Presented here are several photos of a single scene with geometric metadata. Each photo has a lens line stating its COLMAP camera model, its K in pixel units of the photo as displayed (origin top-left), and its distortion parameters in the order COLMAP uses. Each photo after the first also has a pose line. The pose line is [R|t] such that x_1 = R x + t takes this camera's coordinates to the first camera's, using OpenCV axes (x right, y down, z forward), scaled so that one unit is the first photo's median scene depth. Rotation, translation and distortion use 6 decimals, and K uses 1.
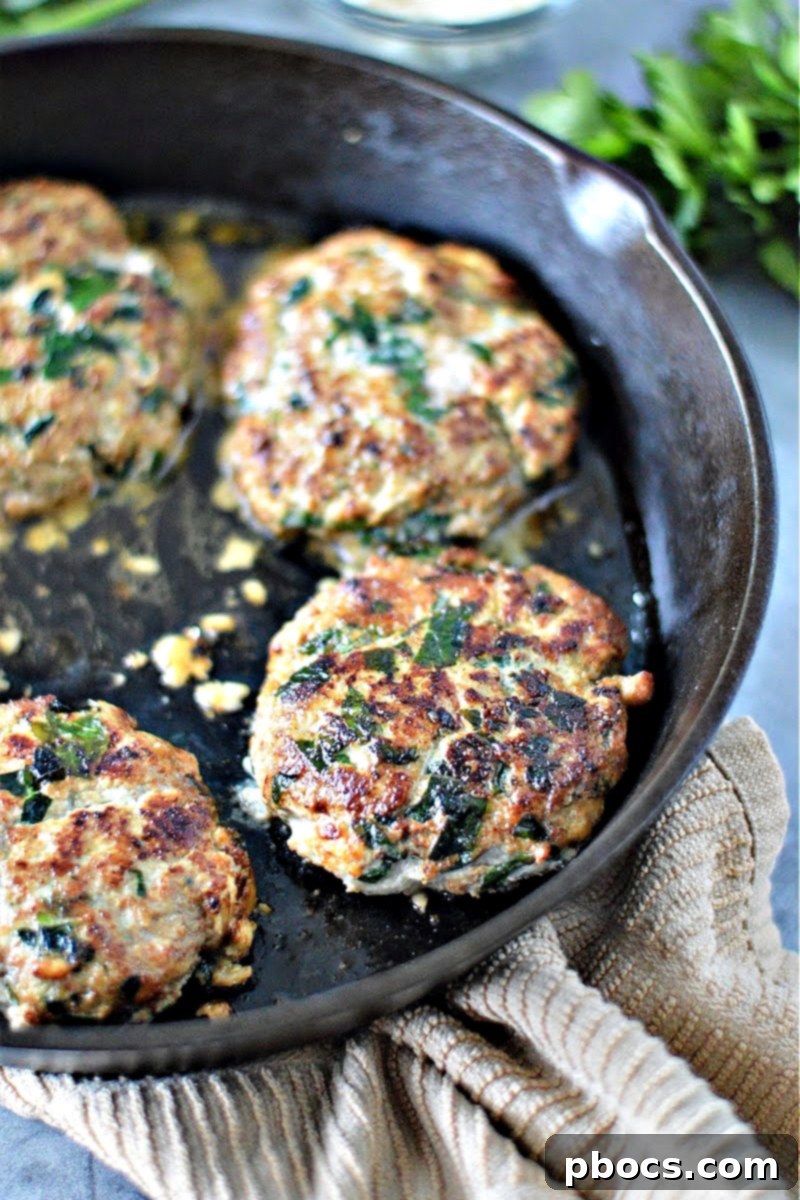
lens RADIAL K [[2909.5, 0, 400.0], [0, 2909.5, 600.0], [0, 0, 1]] dist [-0.247591, 0.759731]
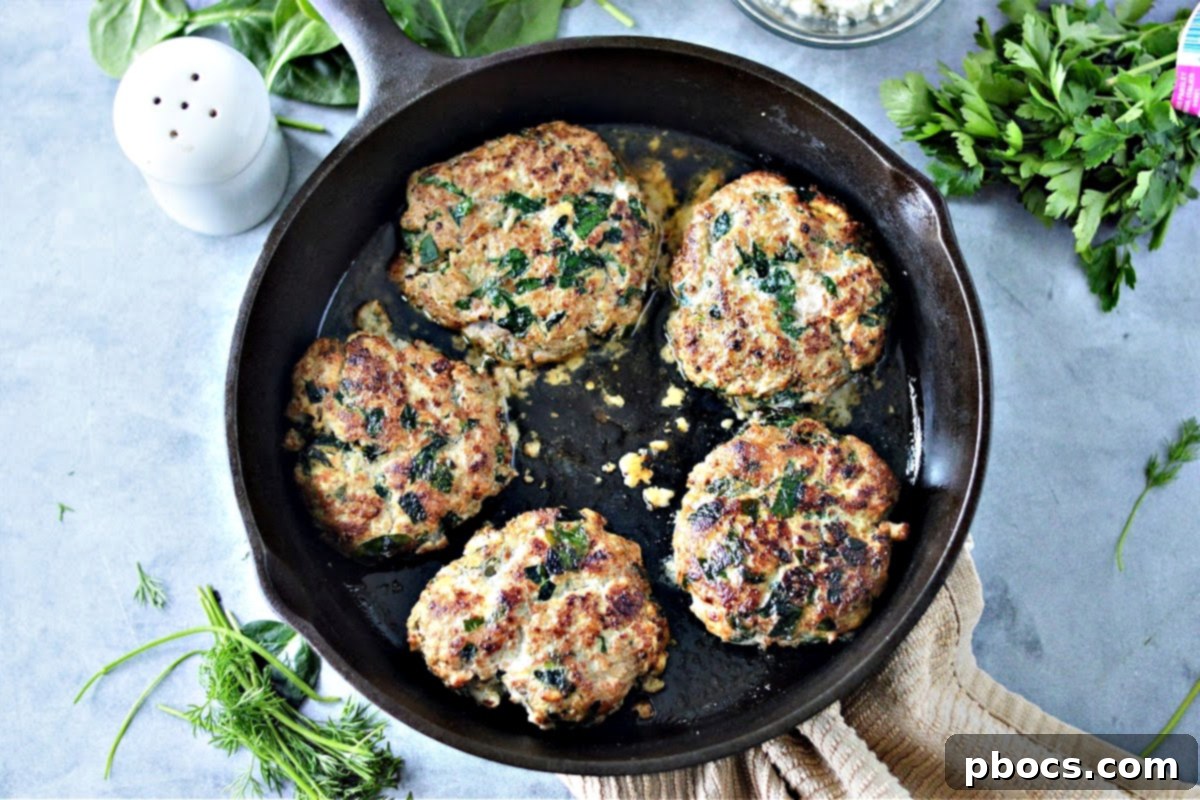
lens RADIAL K [[2909.5, 0, 600.0], [0, 2909.5, 400.0], [0, 0, 1]] dist [-0.247591, 0.759731]
pose [[0.993578, 0.076158, -0.083681, 0.044050], [-0.041994, 0.934951, 0.352283, -0.641394], [0.105067, -0.346507, 0.932145, -0.583708]]
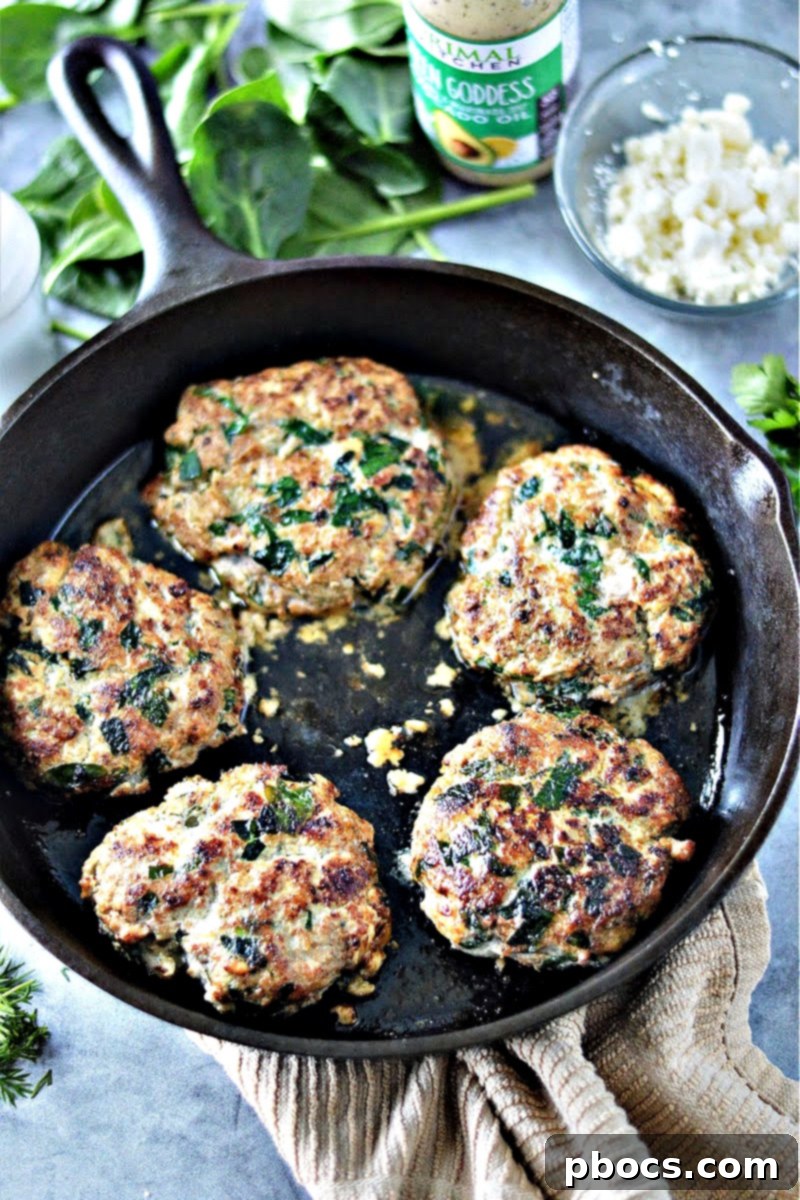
lens RADIAL K [[2909.5, 0, 400.0], [0, 2909.5, 600.0], [0, 0, 1]] dist [-0.247591, 0.759731]
pose [[0.967795, 0.211162, -0.137054, 0.117836], [-0.191331, 0.970805, 0.144670, -0.270788], [0.163601, -0.113788, 0.979942, -0.403526]]
